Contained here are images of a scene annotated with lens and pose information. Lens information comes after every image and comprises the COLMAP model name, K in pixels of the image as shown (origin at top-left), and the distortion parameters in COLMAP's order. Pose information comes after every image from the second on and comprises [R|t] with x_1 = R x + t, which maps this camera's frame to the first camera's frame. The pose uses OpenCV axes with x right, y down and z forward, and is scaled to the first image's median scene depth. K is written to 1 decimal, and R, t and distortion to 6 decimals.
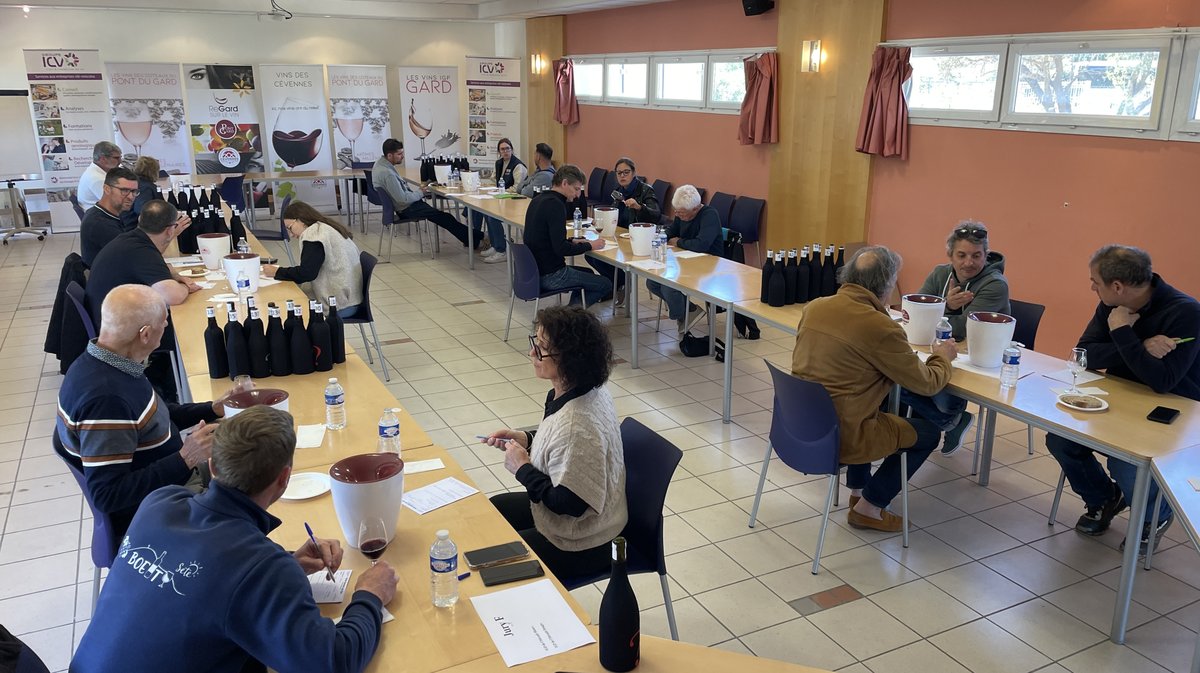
lens RADIAL K [[910.4, 0, 606.0], [0, 910.4, 331.5], [0, 0, 1]] dist [0.025415, -0.039107]
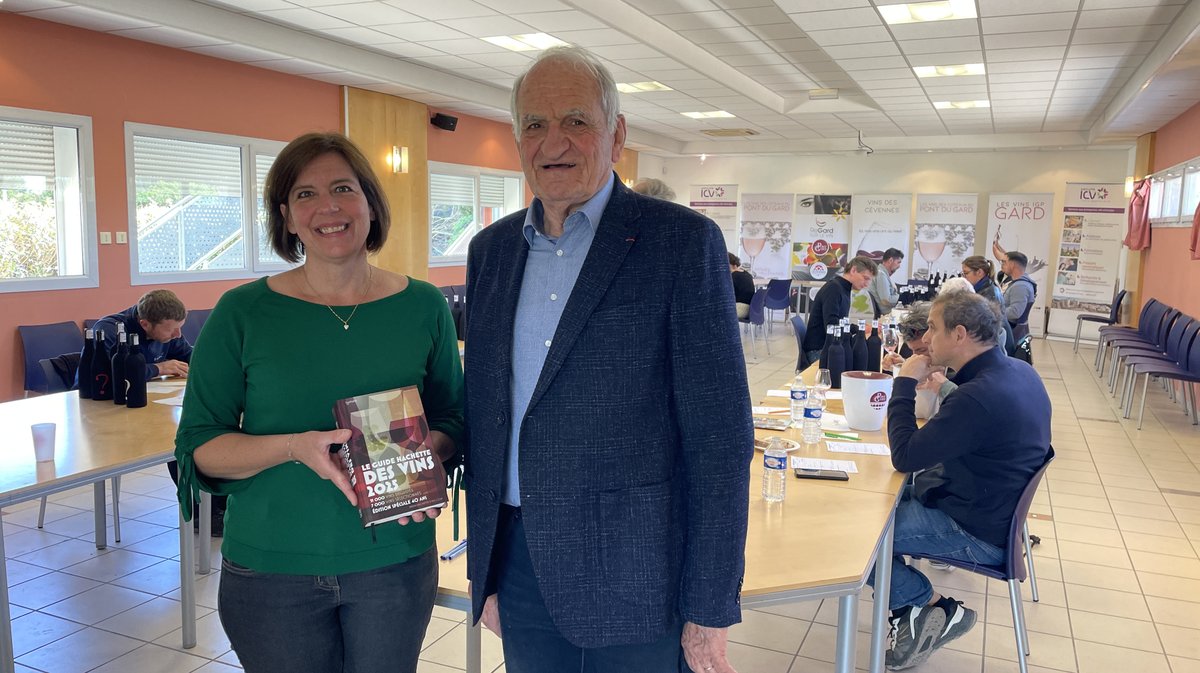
lens RADIAL K [[910.4, 0, 598.3], [0, 910.4, 336.1], [0, 0, 1]] dist [0.025415, -0.039107]
pose [[0.612650, 0.097382, -0.784332, 0.343107], [-0.224962, 0.972818, -0.054936, 0.020683], [0.757663, 0.210101, 0.617904, 0.072926]]
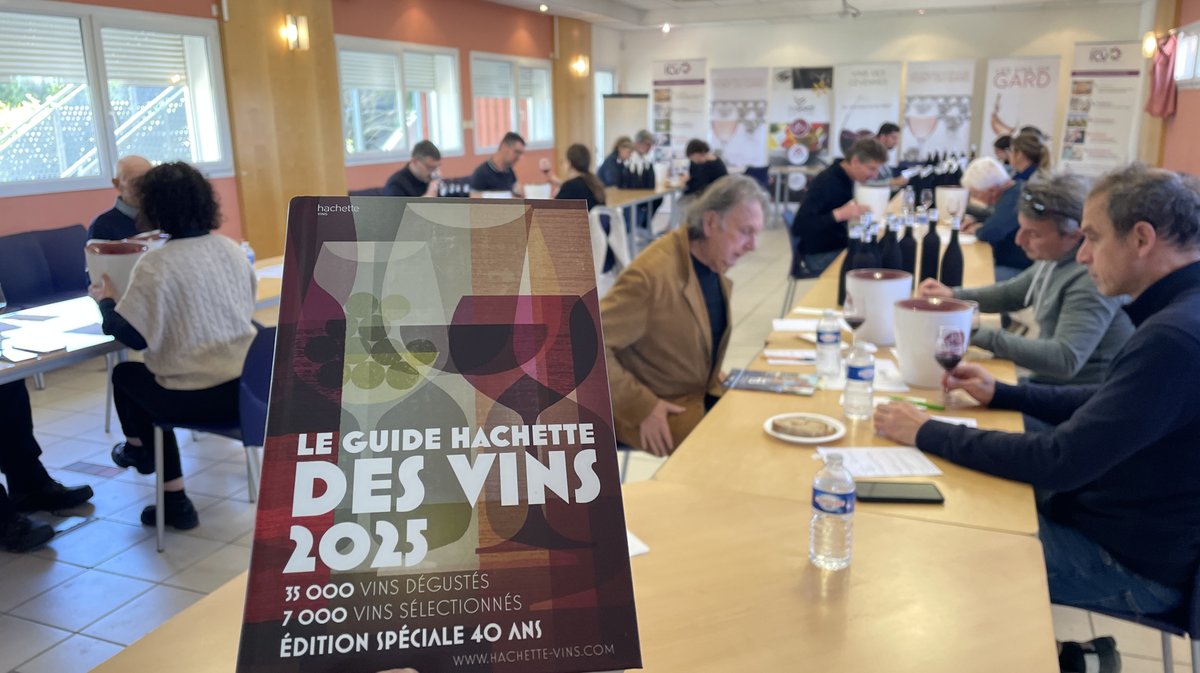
lens RADIAL K [[910.4, 0, 606.2], [0, 910.4, 342.8], [0, 0, 1]] dist [0.025415, -0.039107]
pose [[0.651499, 0.164217, -0.740663, 0.260904], [-0.183554, 0.981405, 0.056137, 0.005893], [0.736109, 0.099378, 0.669528, 0.147105]]
